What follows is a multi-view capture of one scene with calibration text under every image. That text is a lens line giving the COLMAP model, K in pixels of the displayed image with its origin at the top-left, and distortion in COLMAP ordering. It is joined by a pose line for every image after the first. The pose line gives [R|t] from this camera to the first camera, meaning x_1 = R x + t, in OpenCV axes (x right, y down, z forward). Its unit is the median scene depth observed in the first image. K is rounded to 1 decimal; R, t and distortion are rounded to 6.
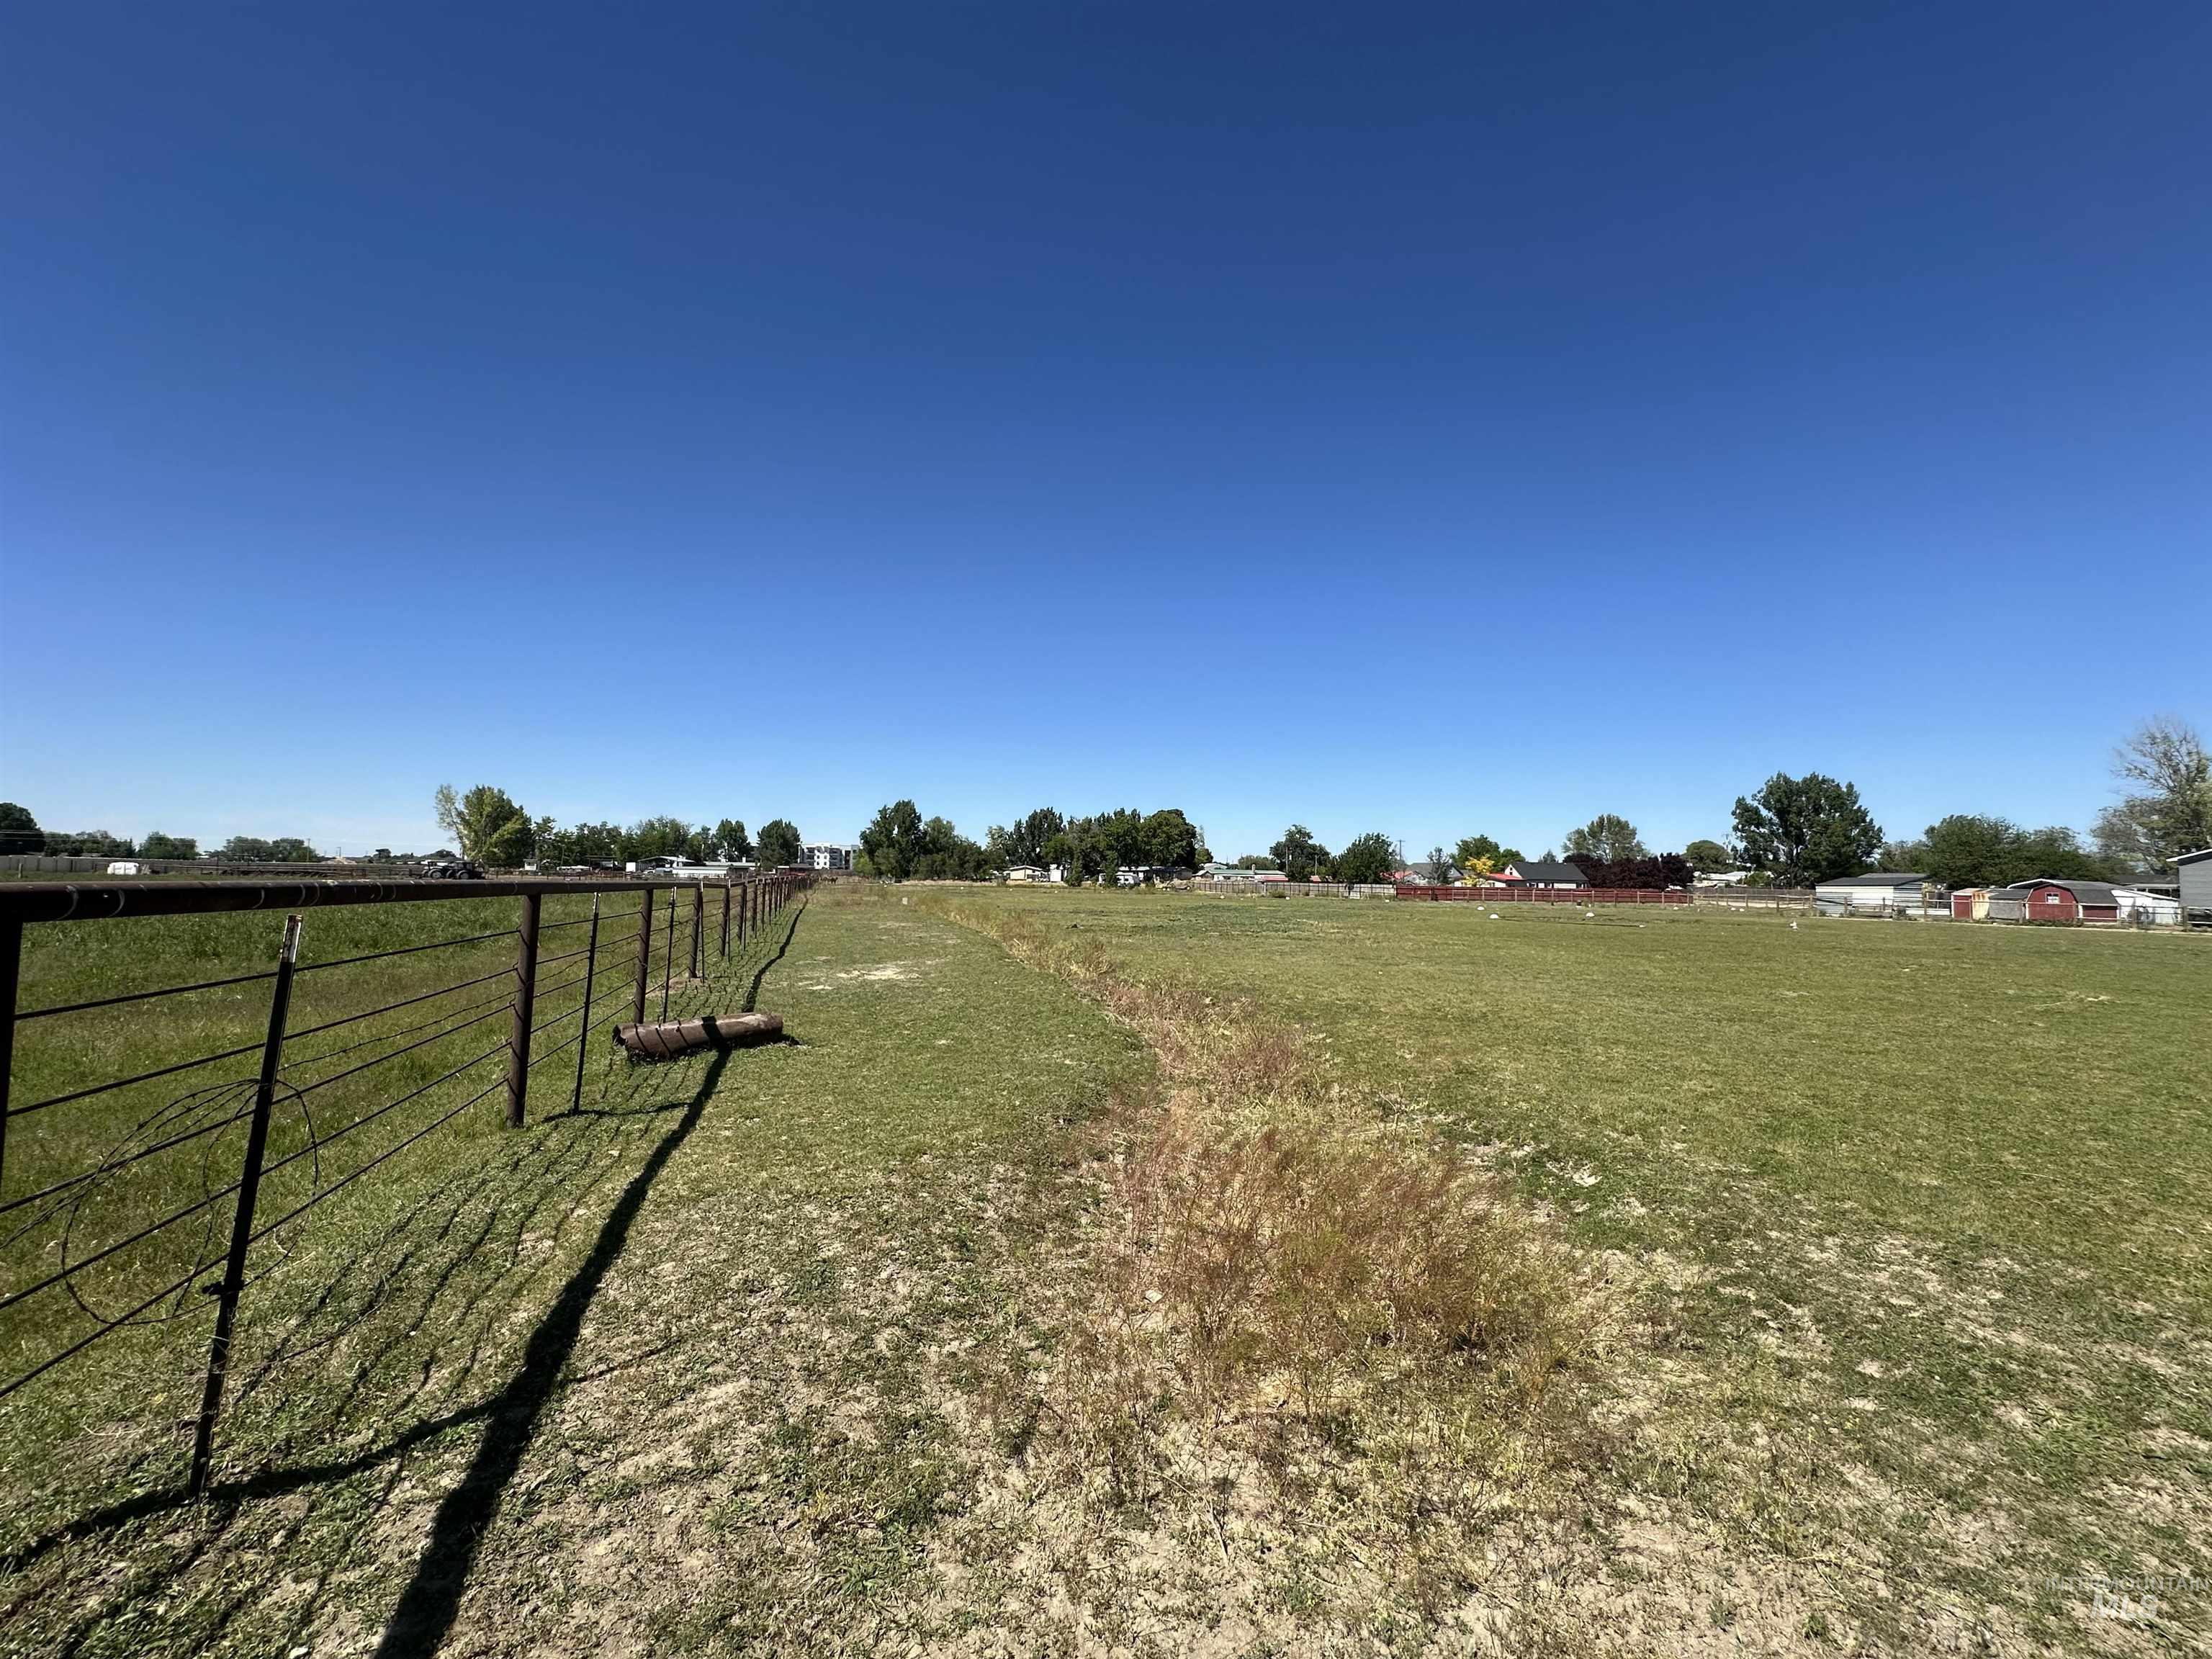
lens RADIAL K [[881.3, 0, 1103.2], [0, 881.3, 829.7], [0, 0, 1]] dist [-0.004118, 0.001069]
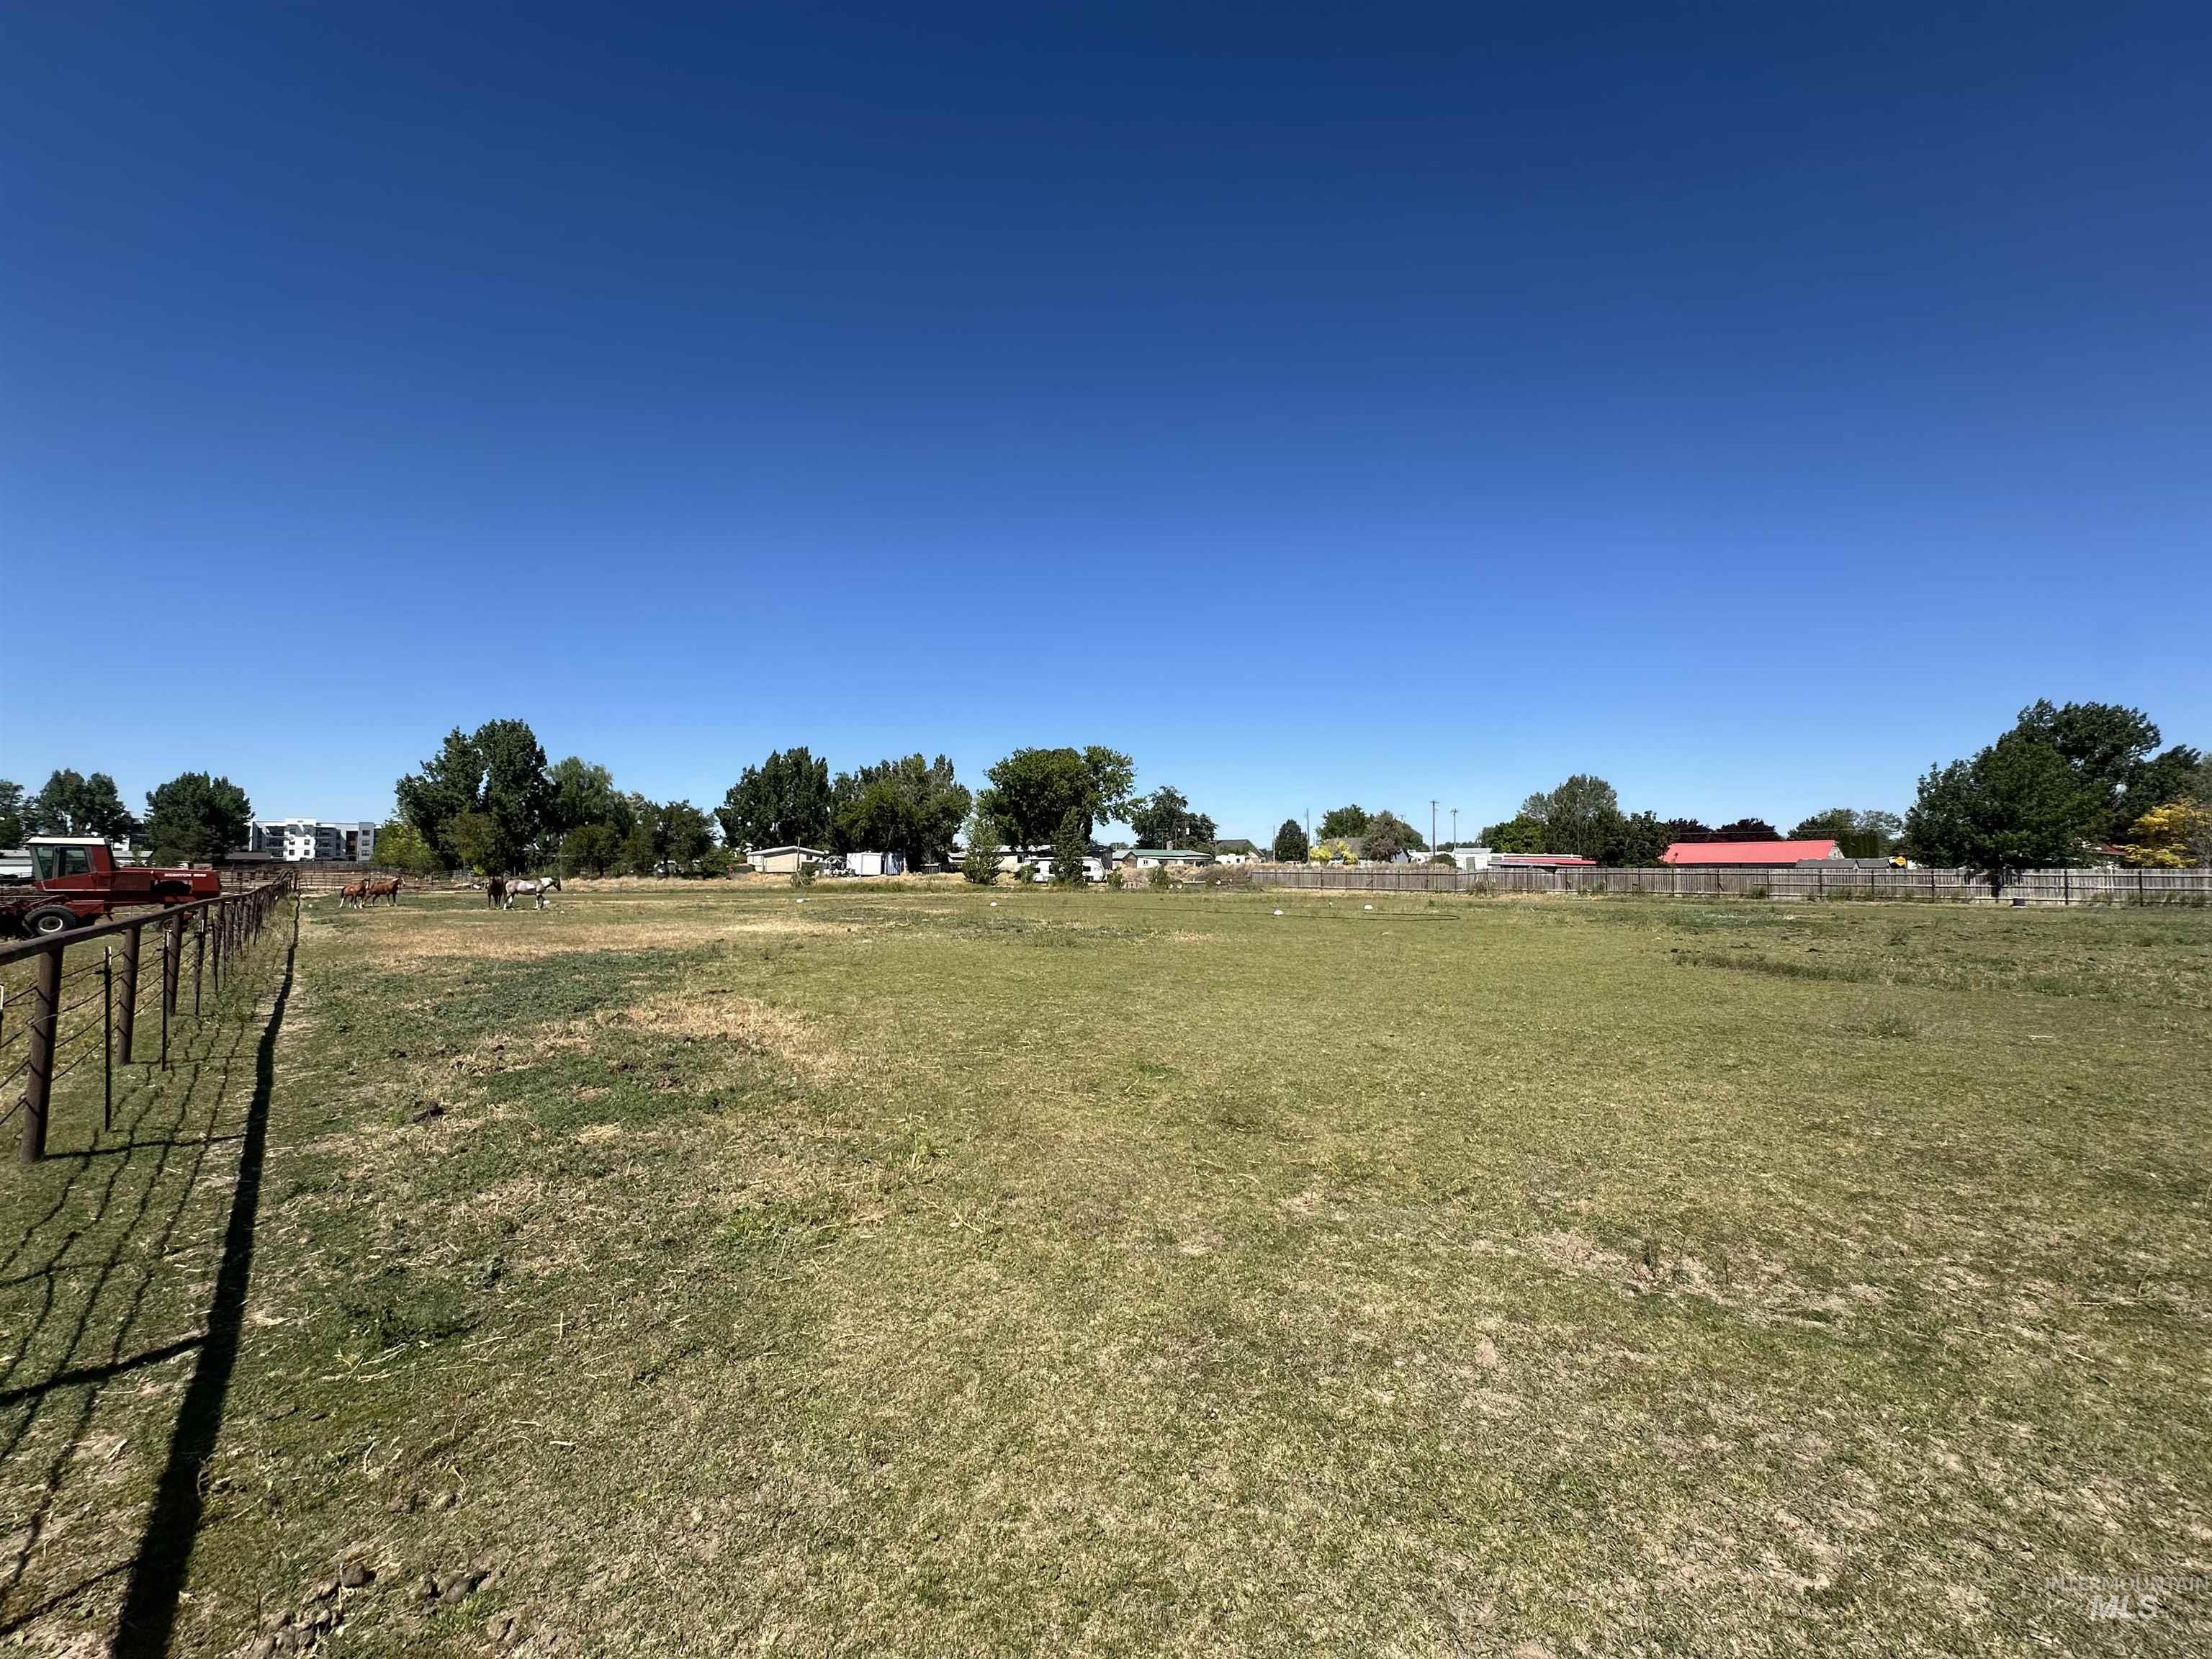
lens RADIAL K [[881.3, 0, 1103.2], [0, 881.3, 829.7], [0, 0, 1]] dist [-0.004118, 0.001069]
pose [[0.907781, -0.001094, 0.419444, -0.251008], [-0.005274, 0.999888, 0.014021, 0.040132], [-0.419412, -0.014940, 0.907673, 0.776082]]
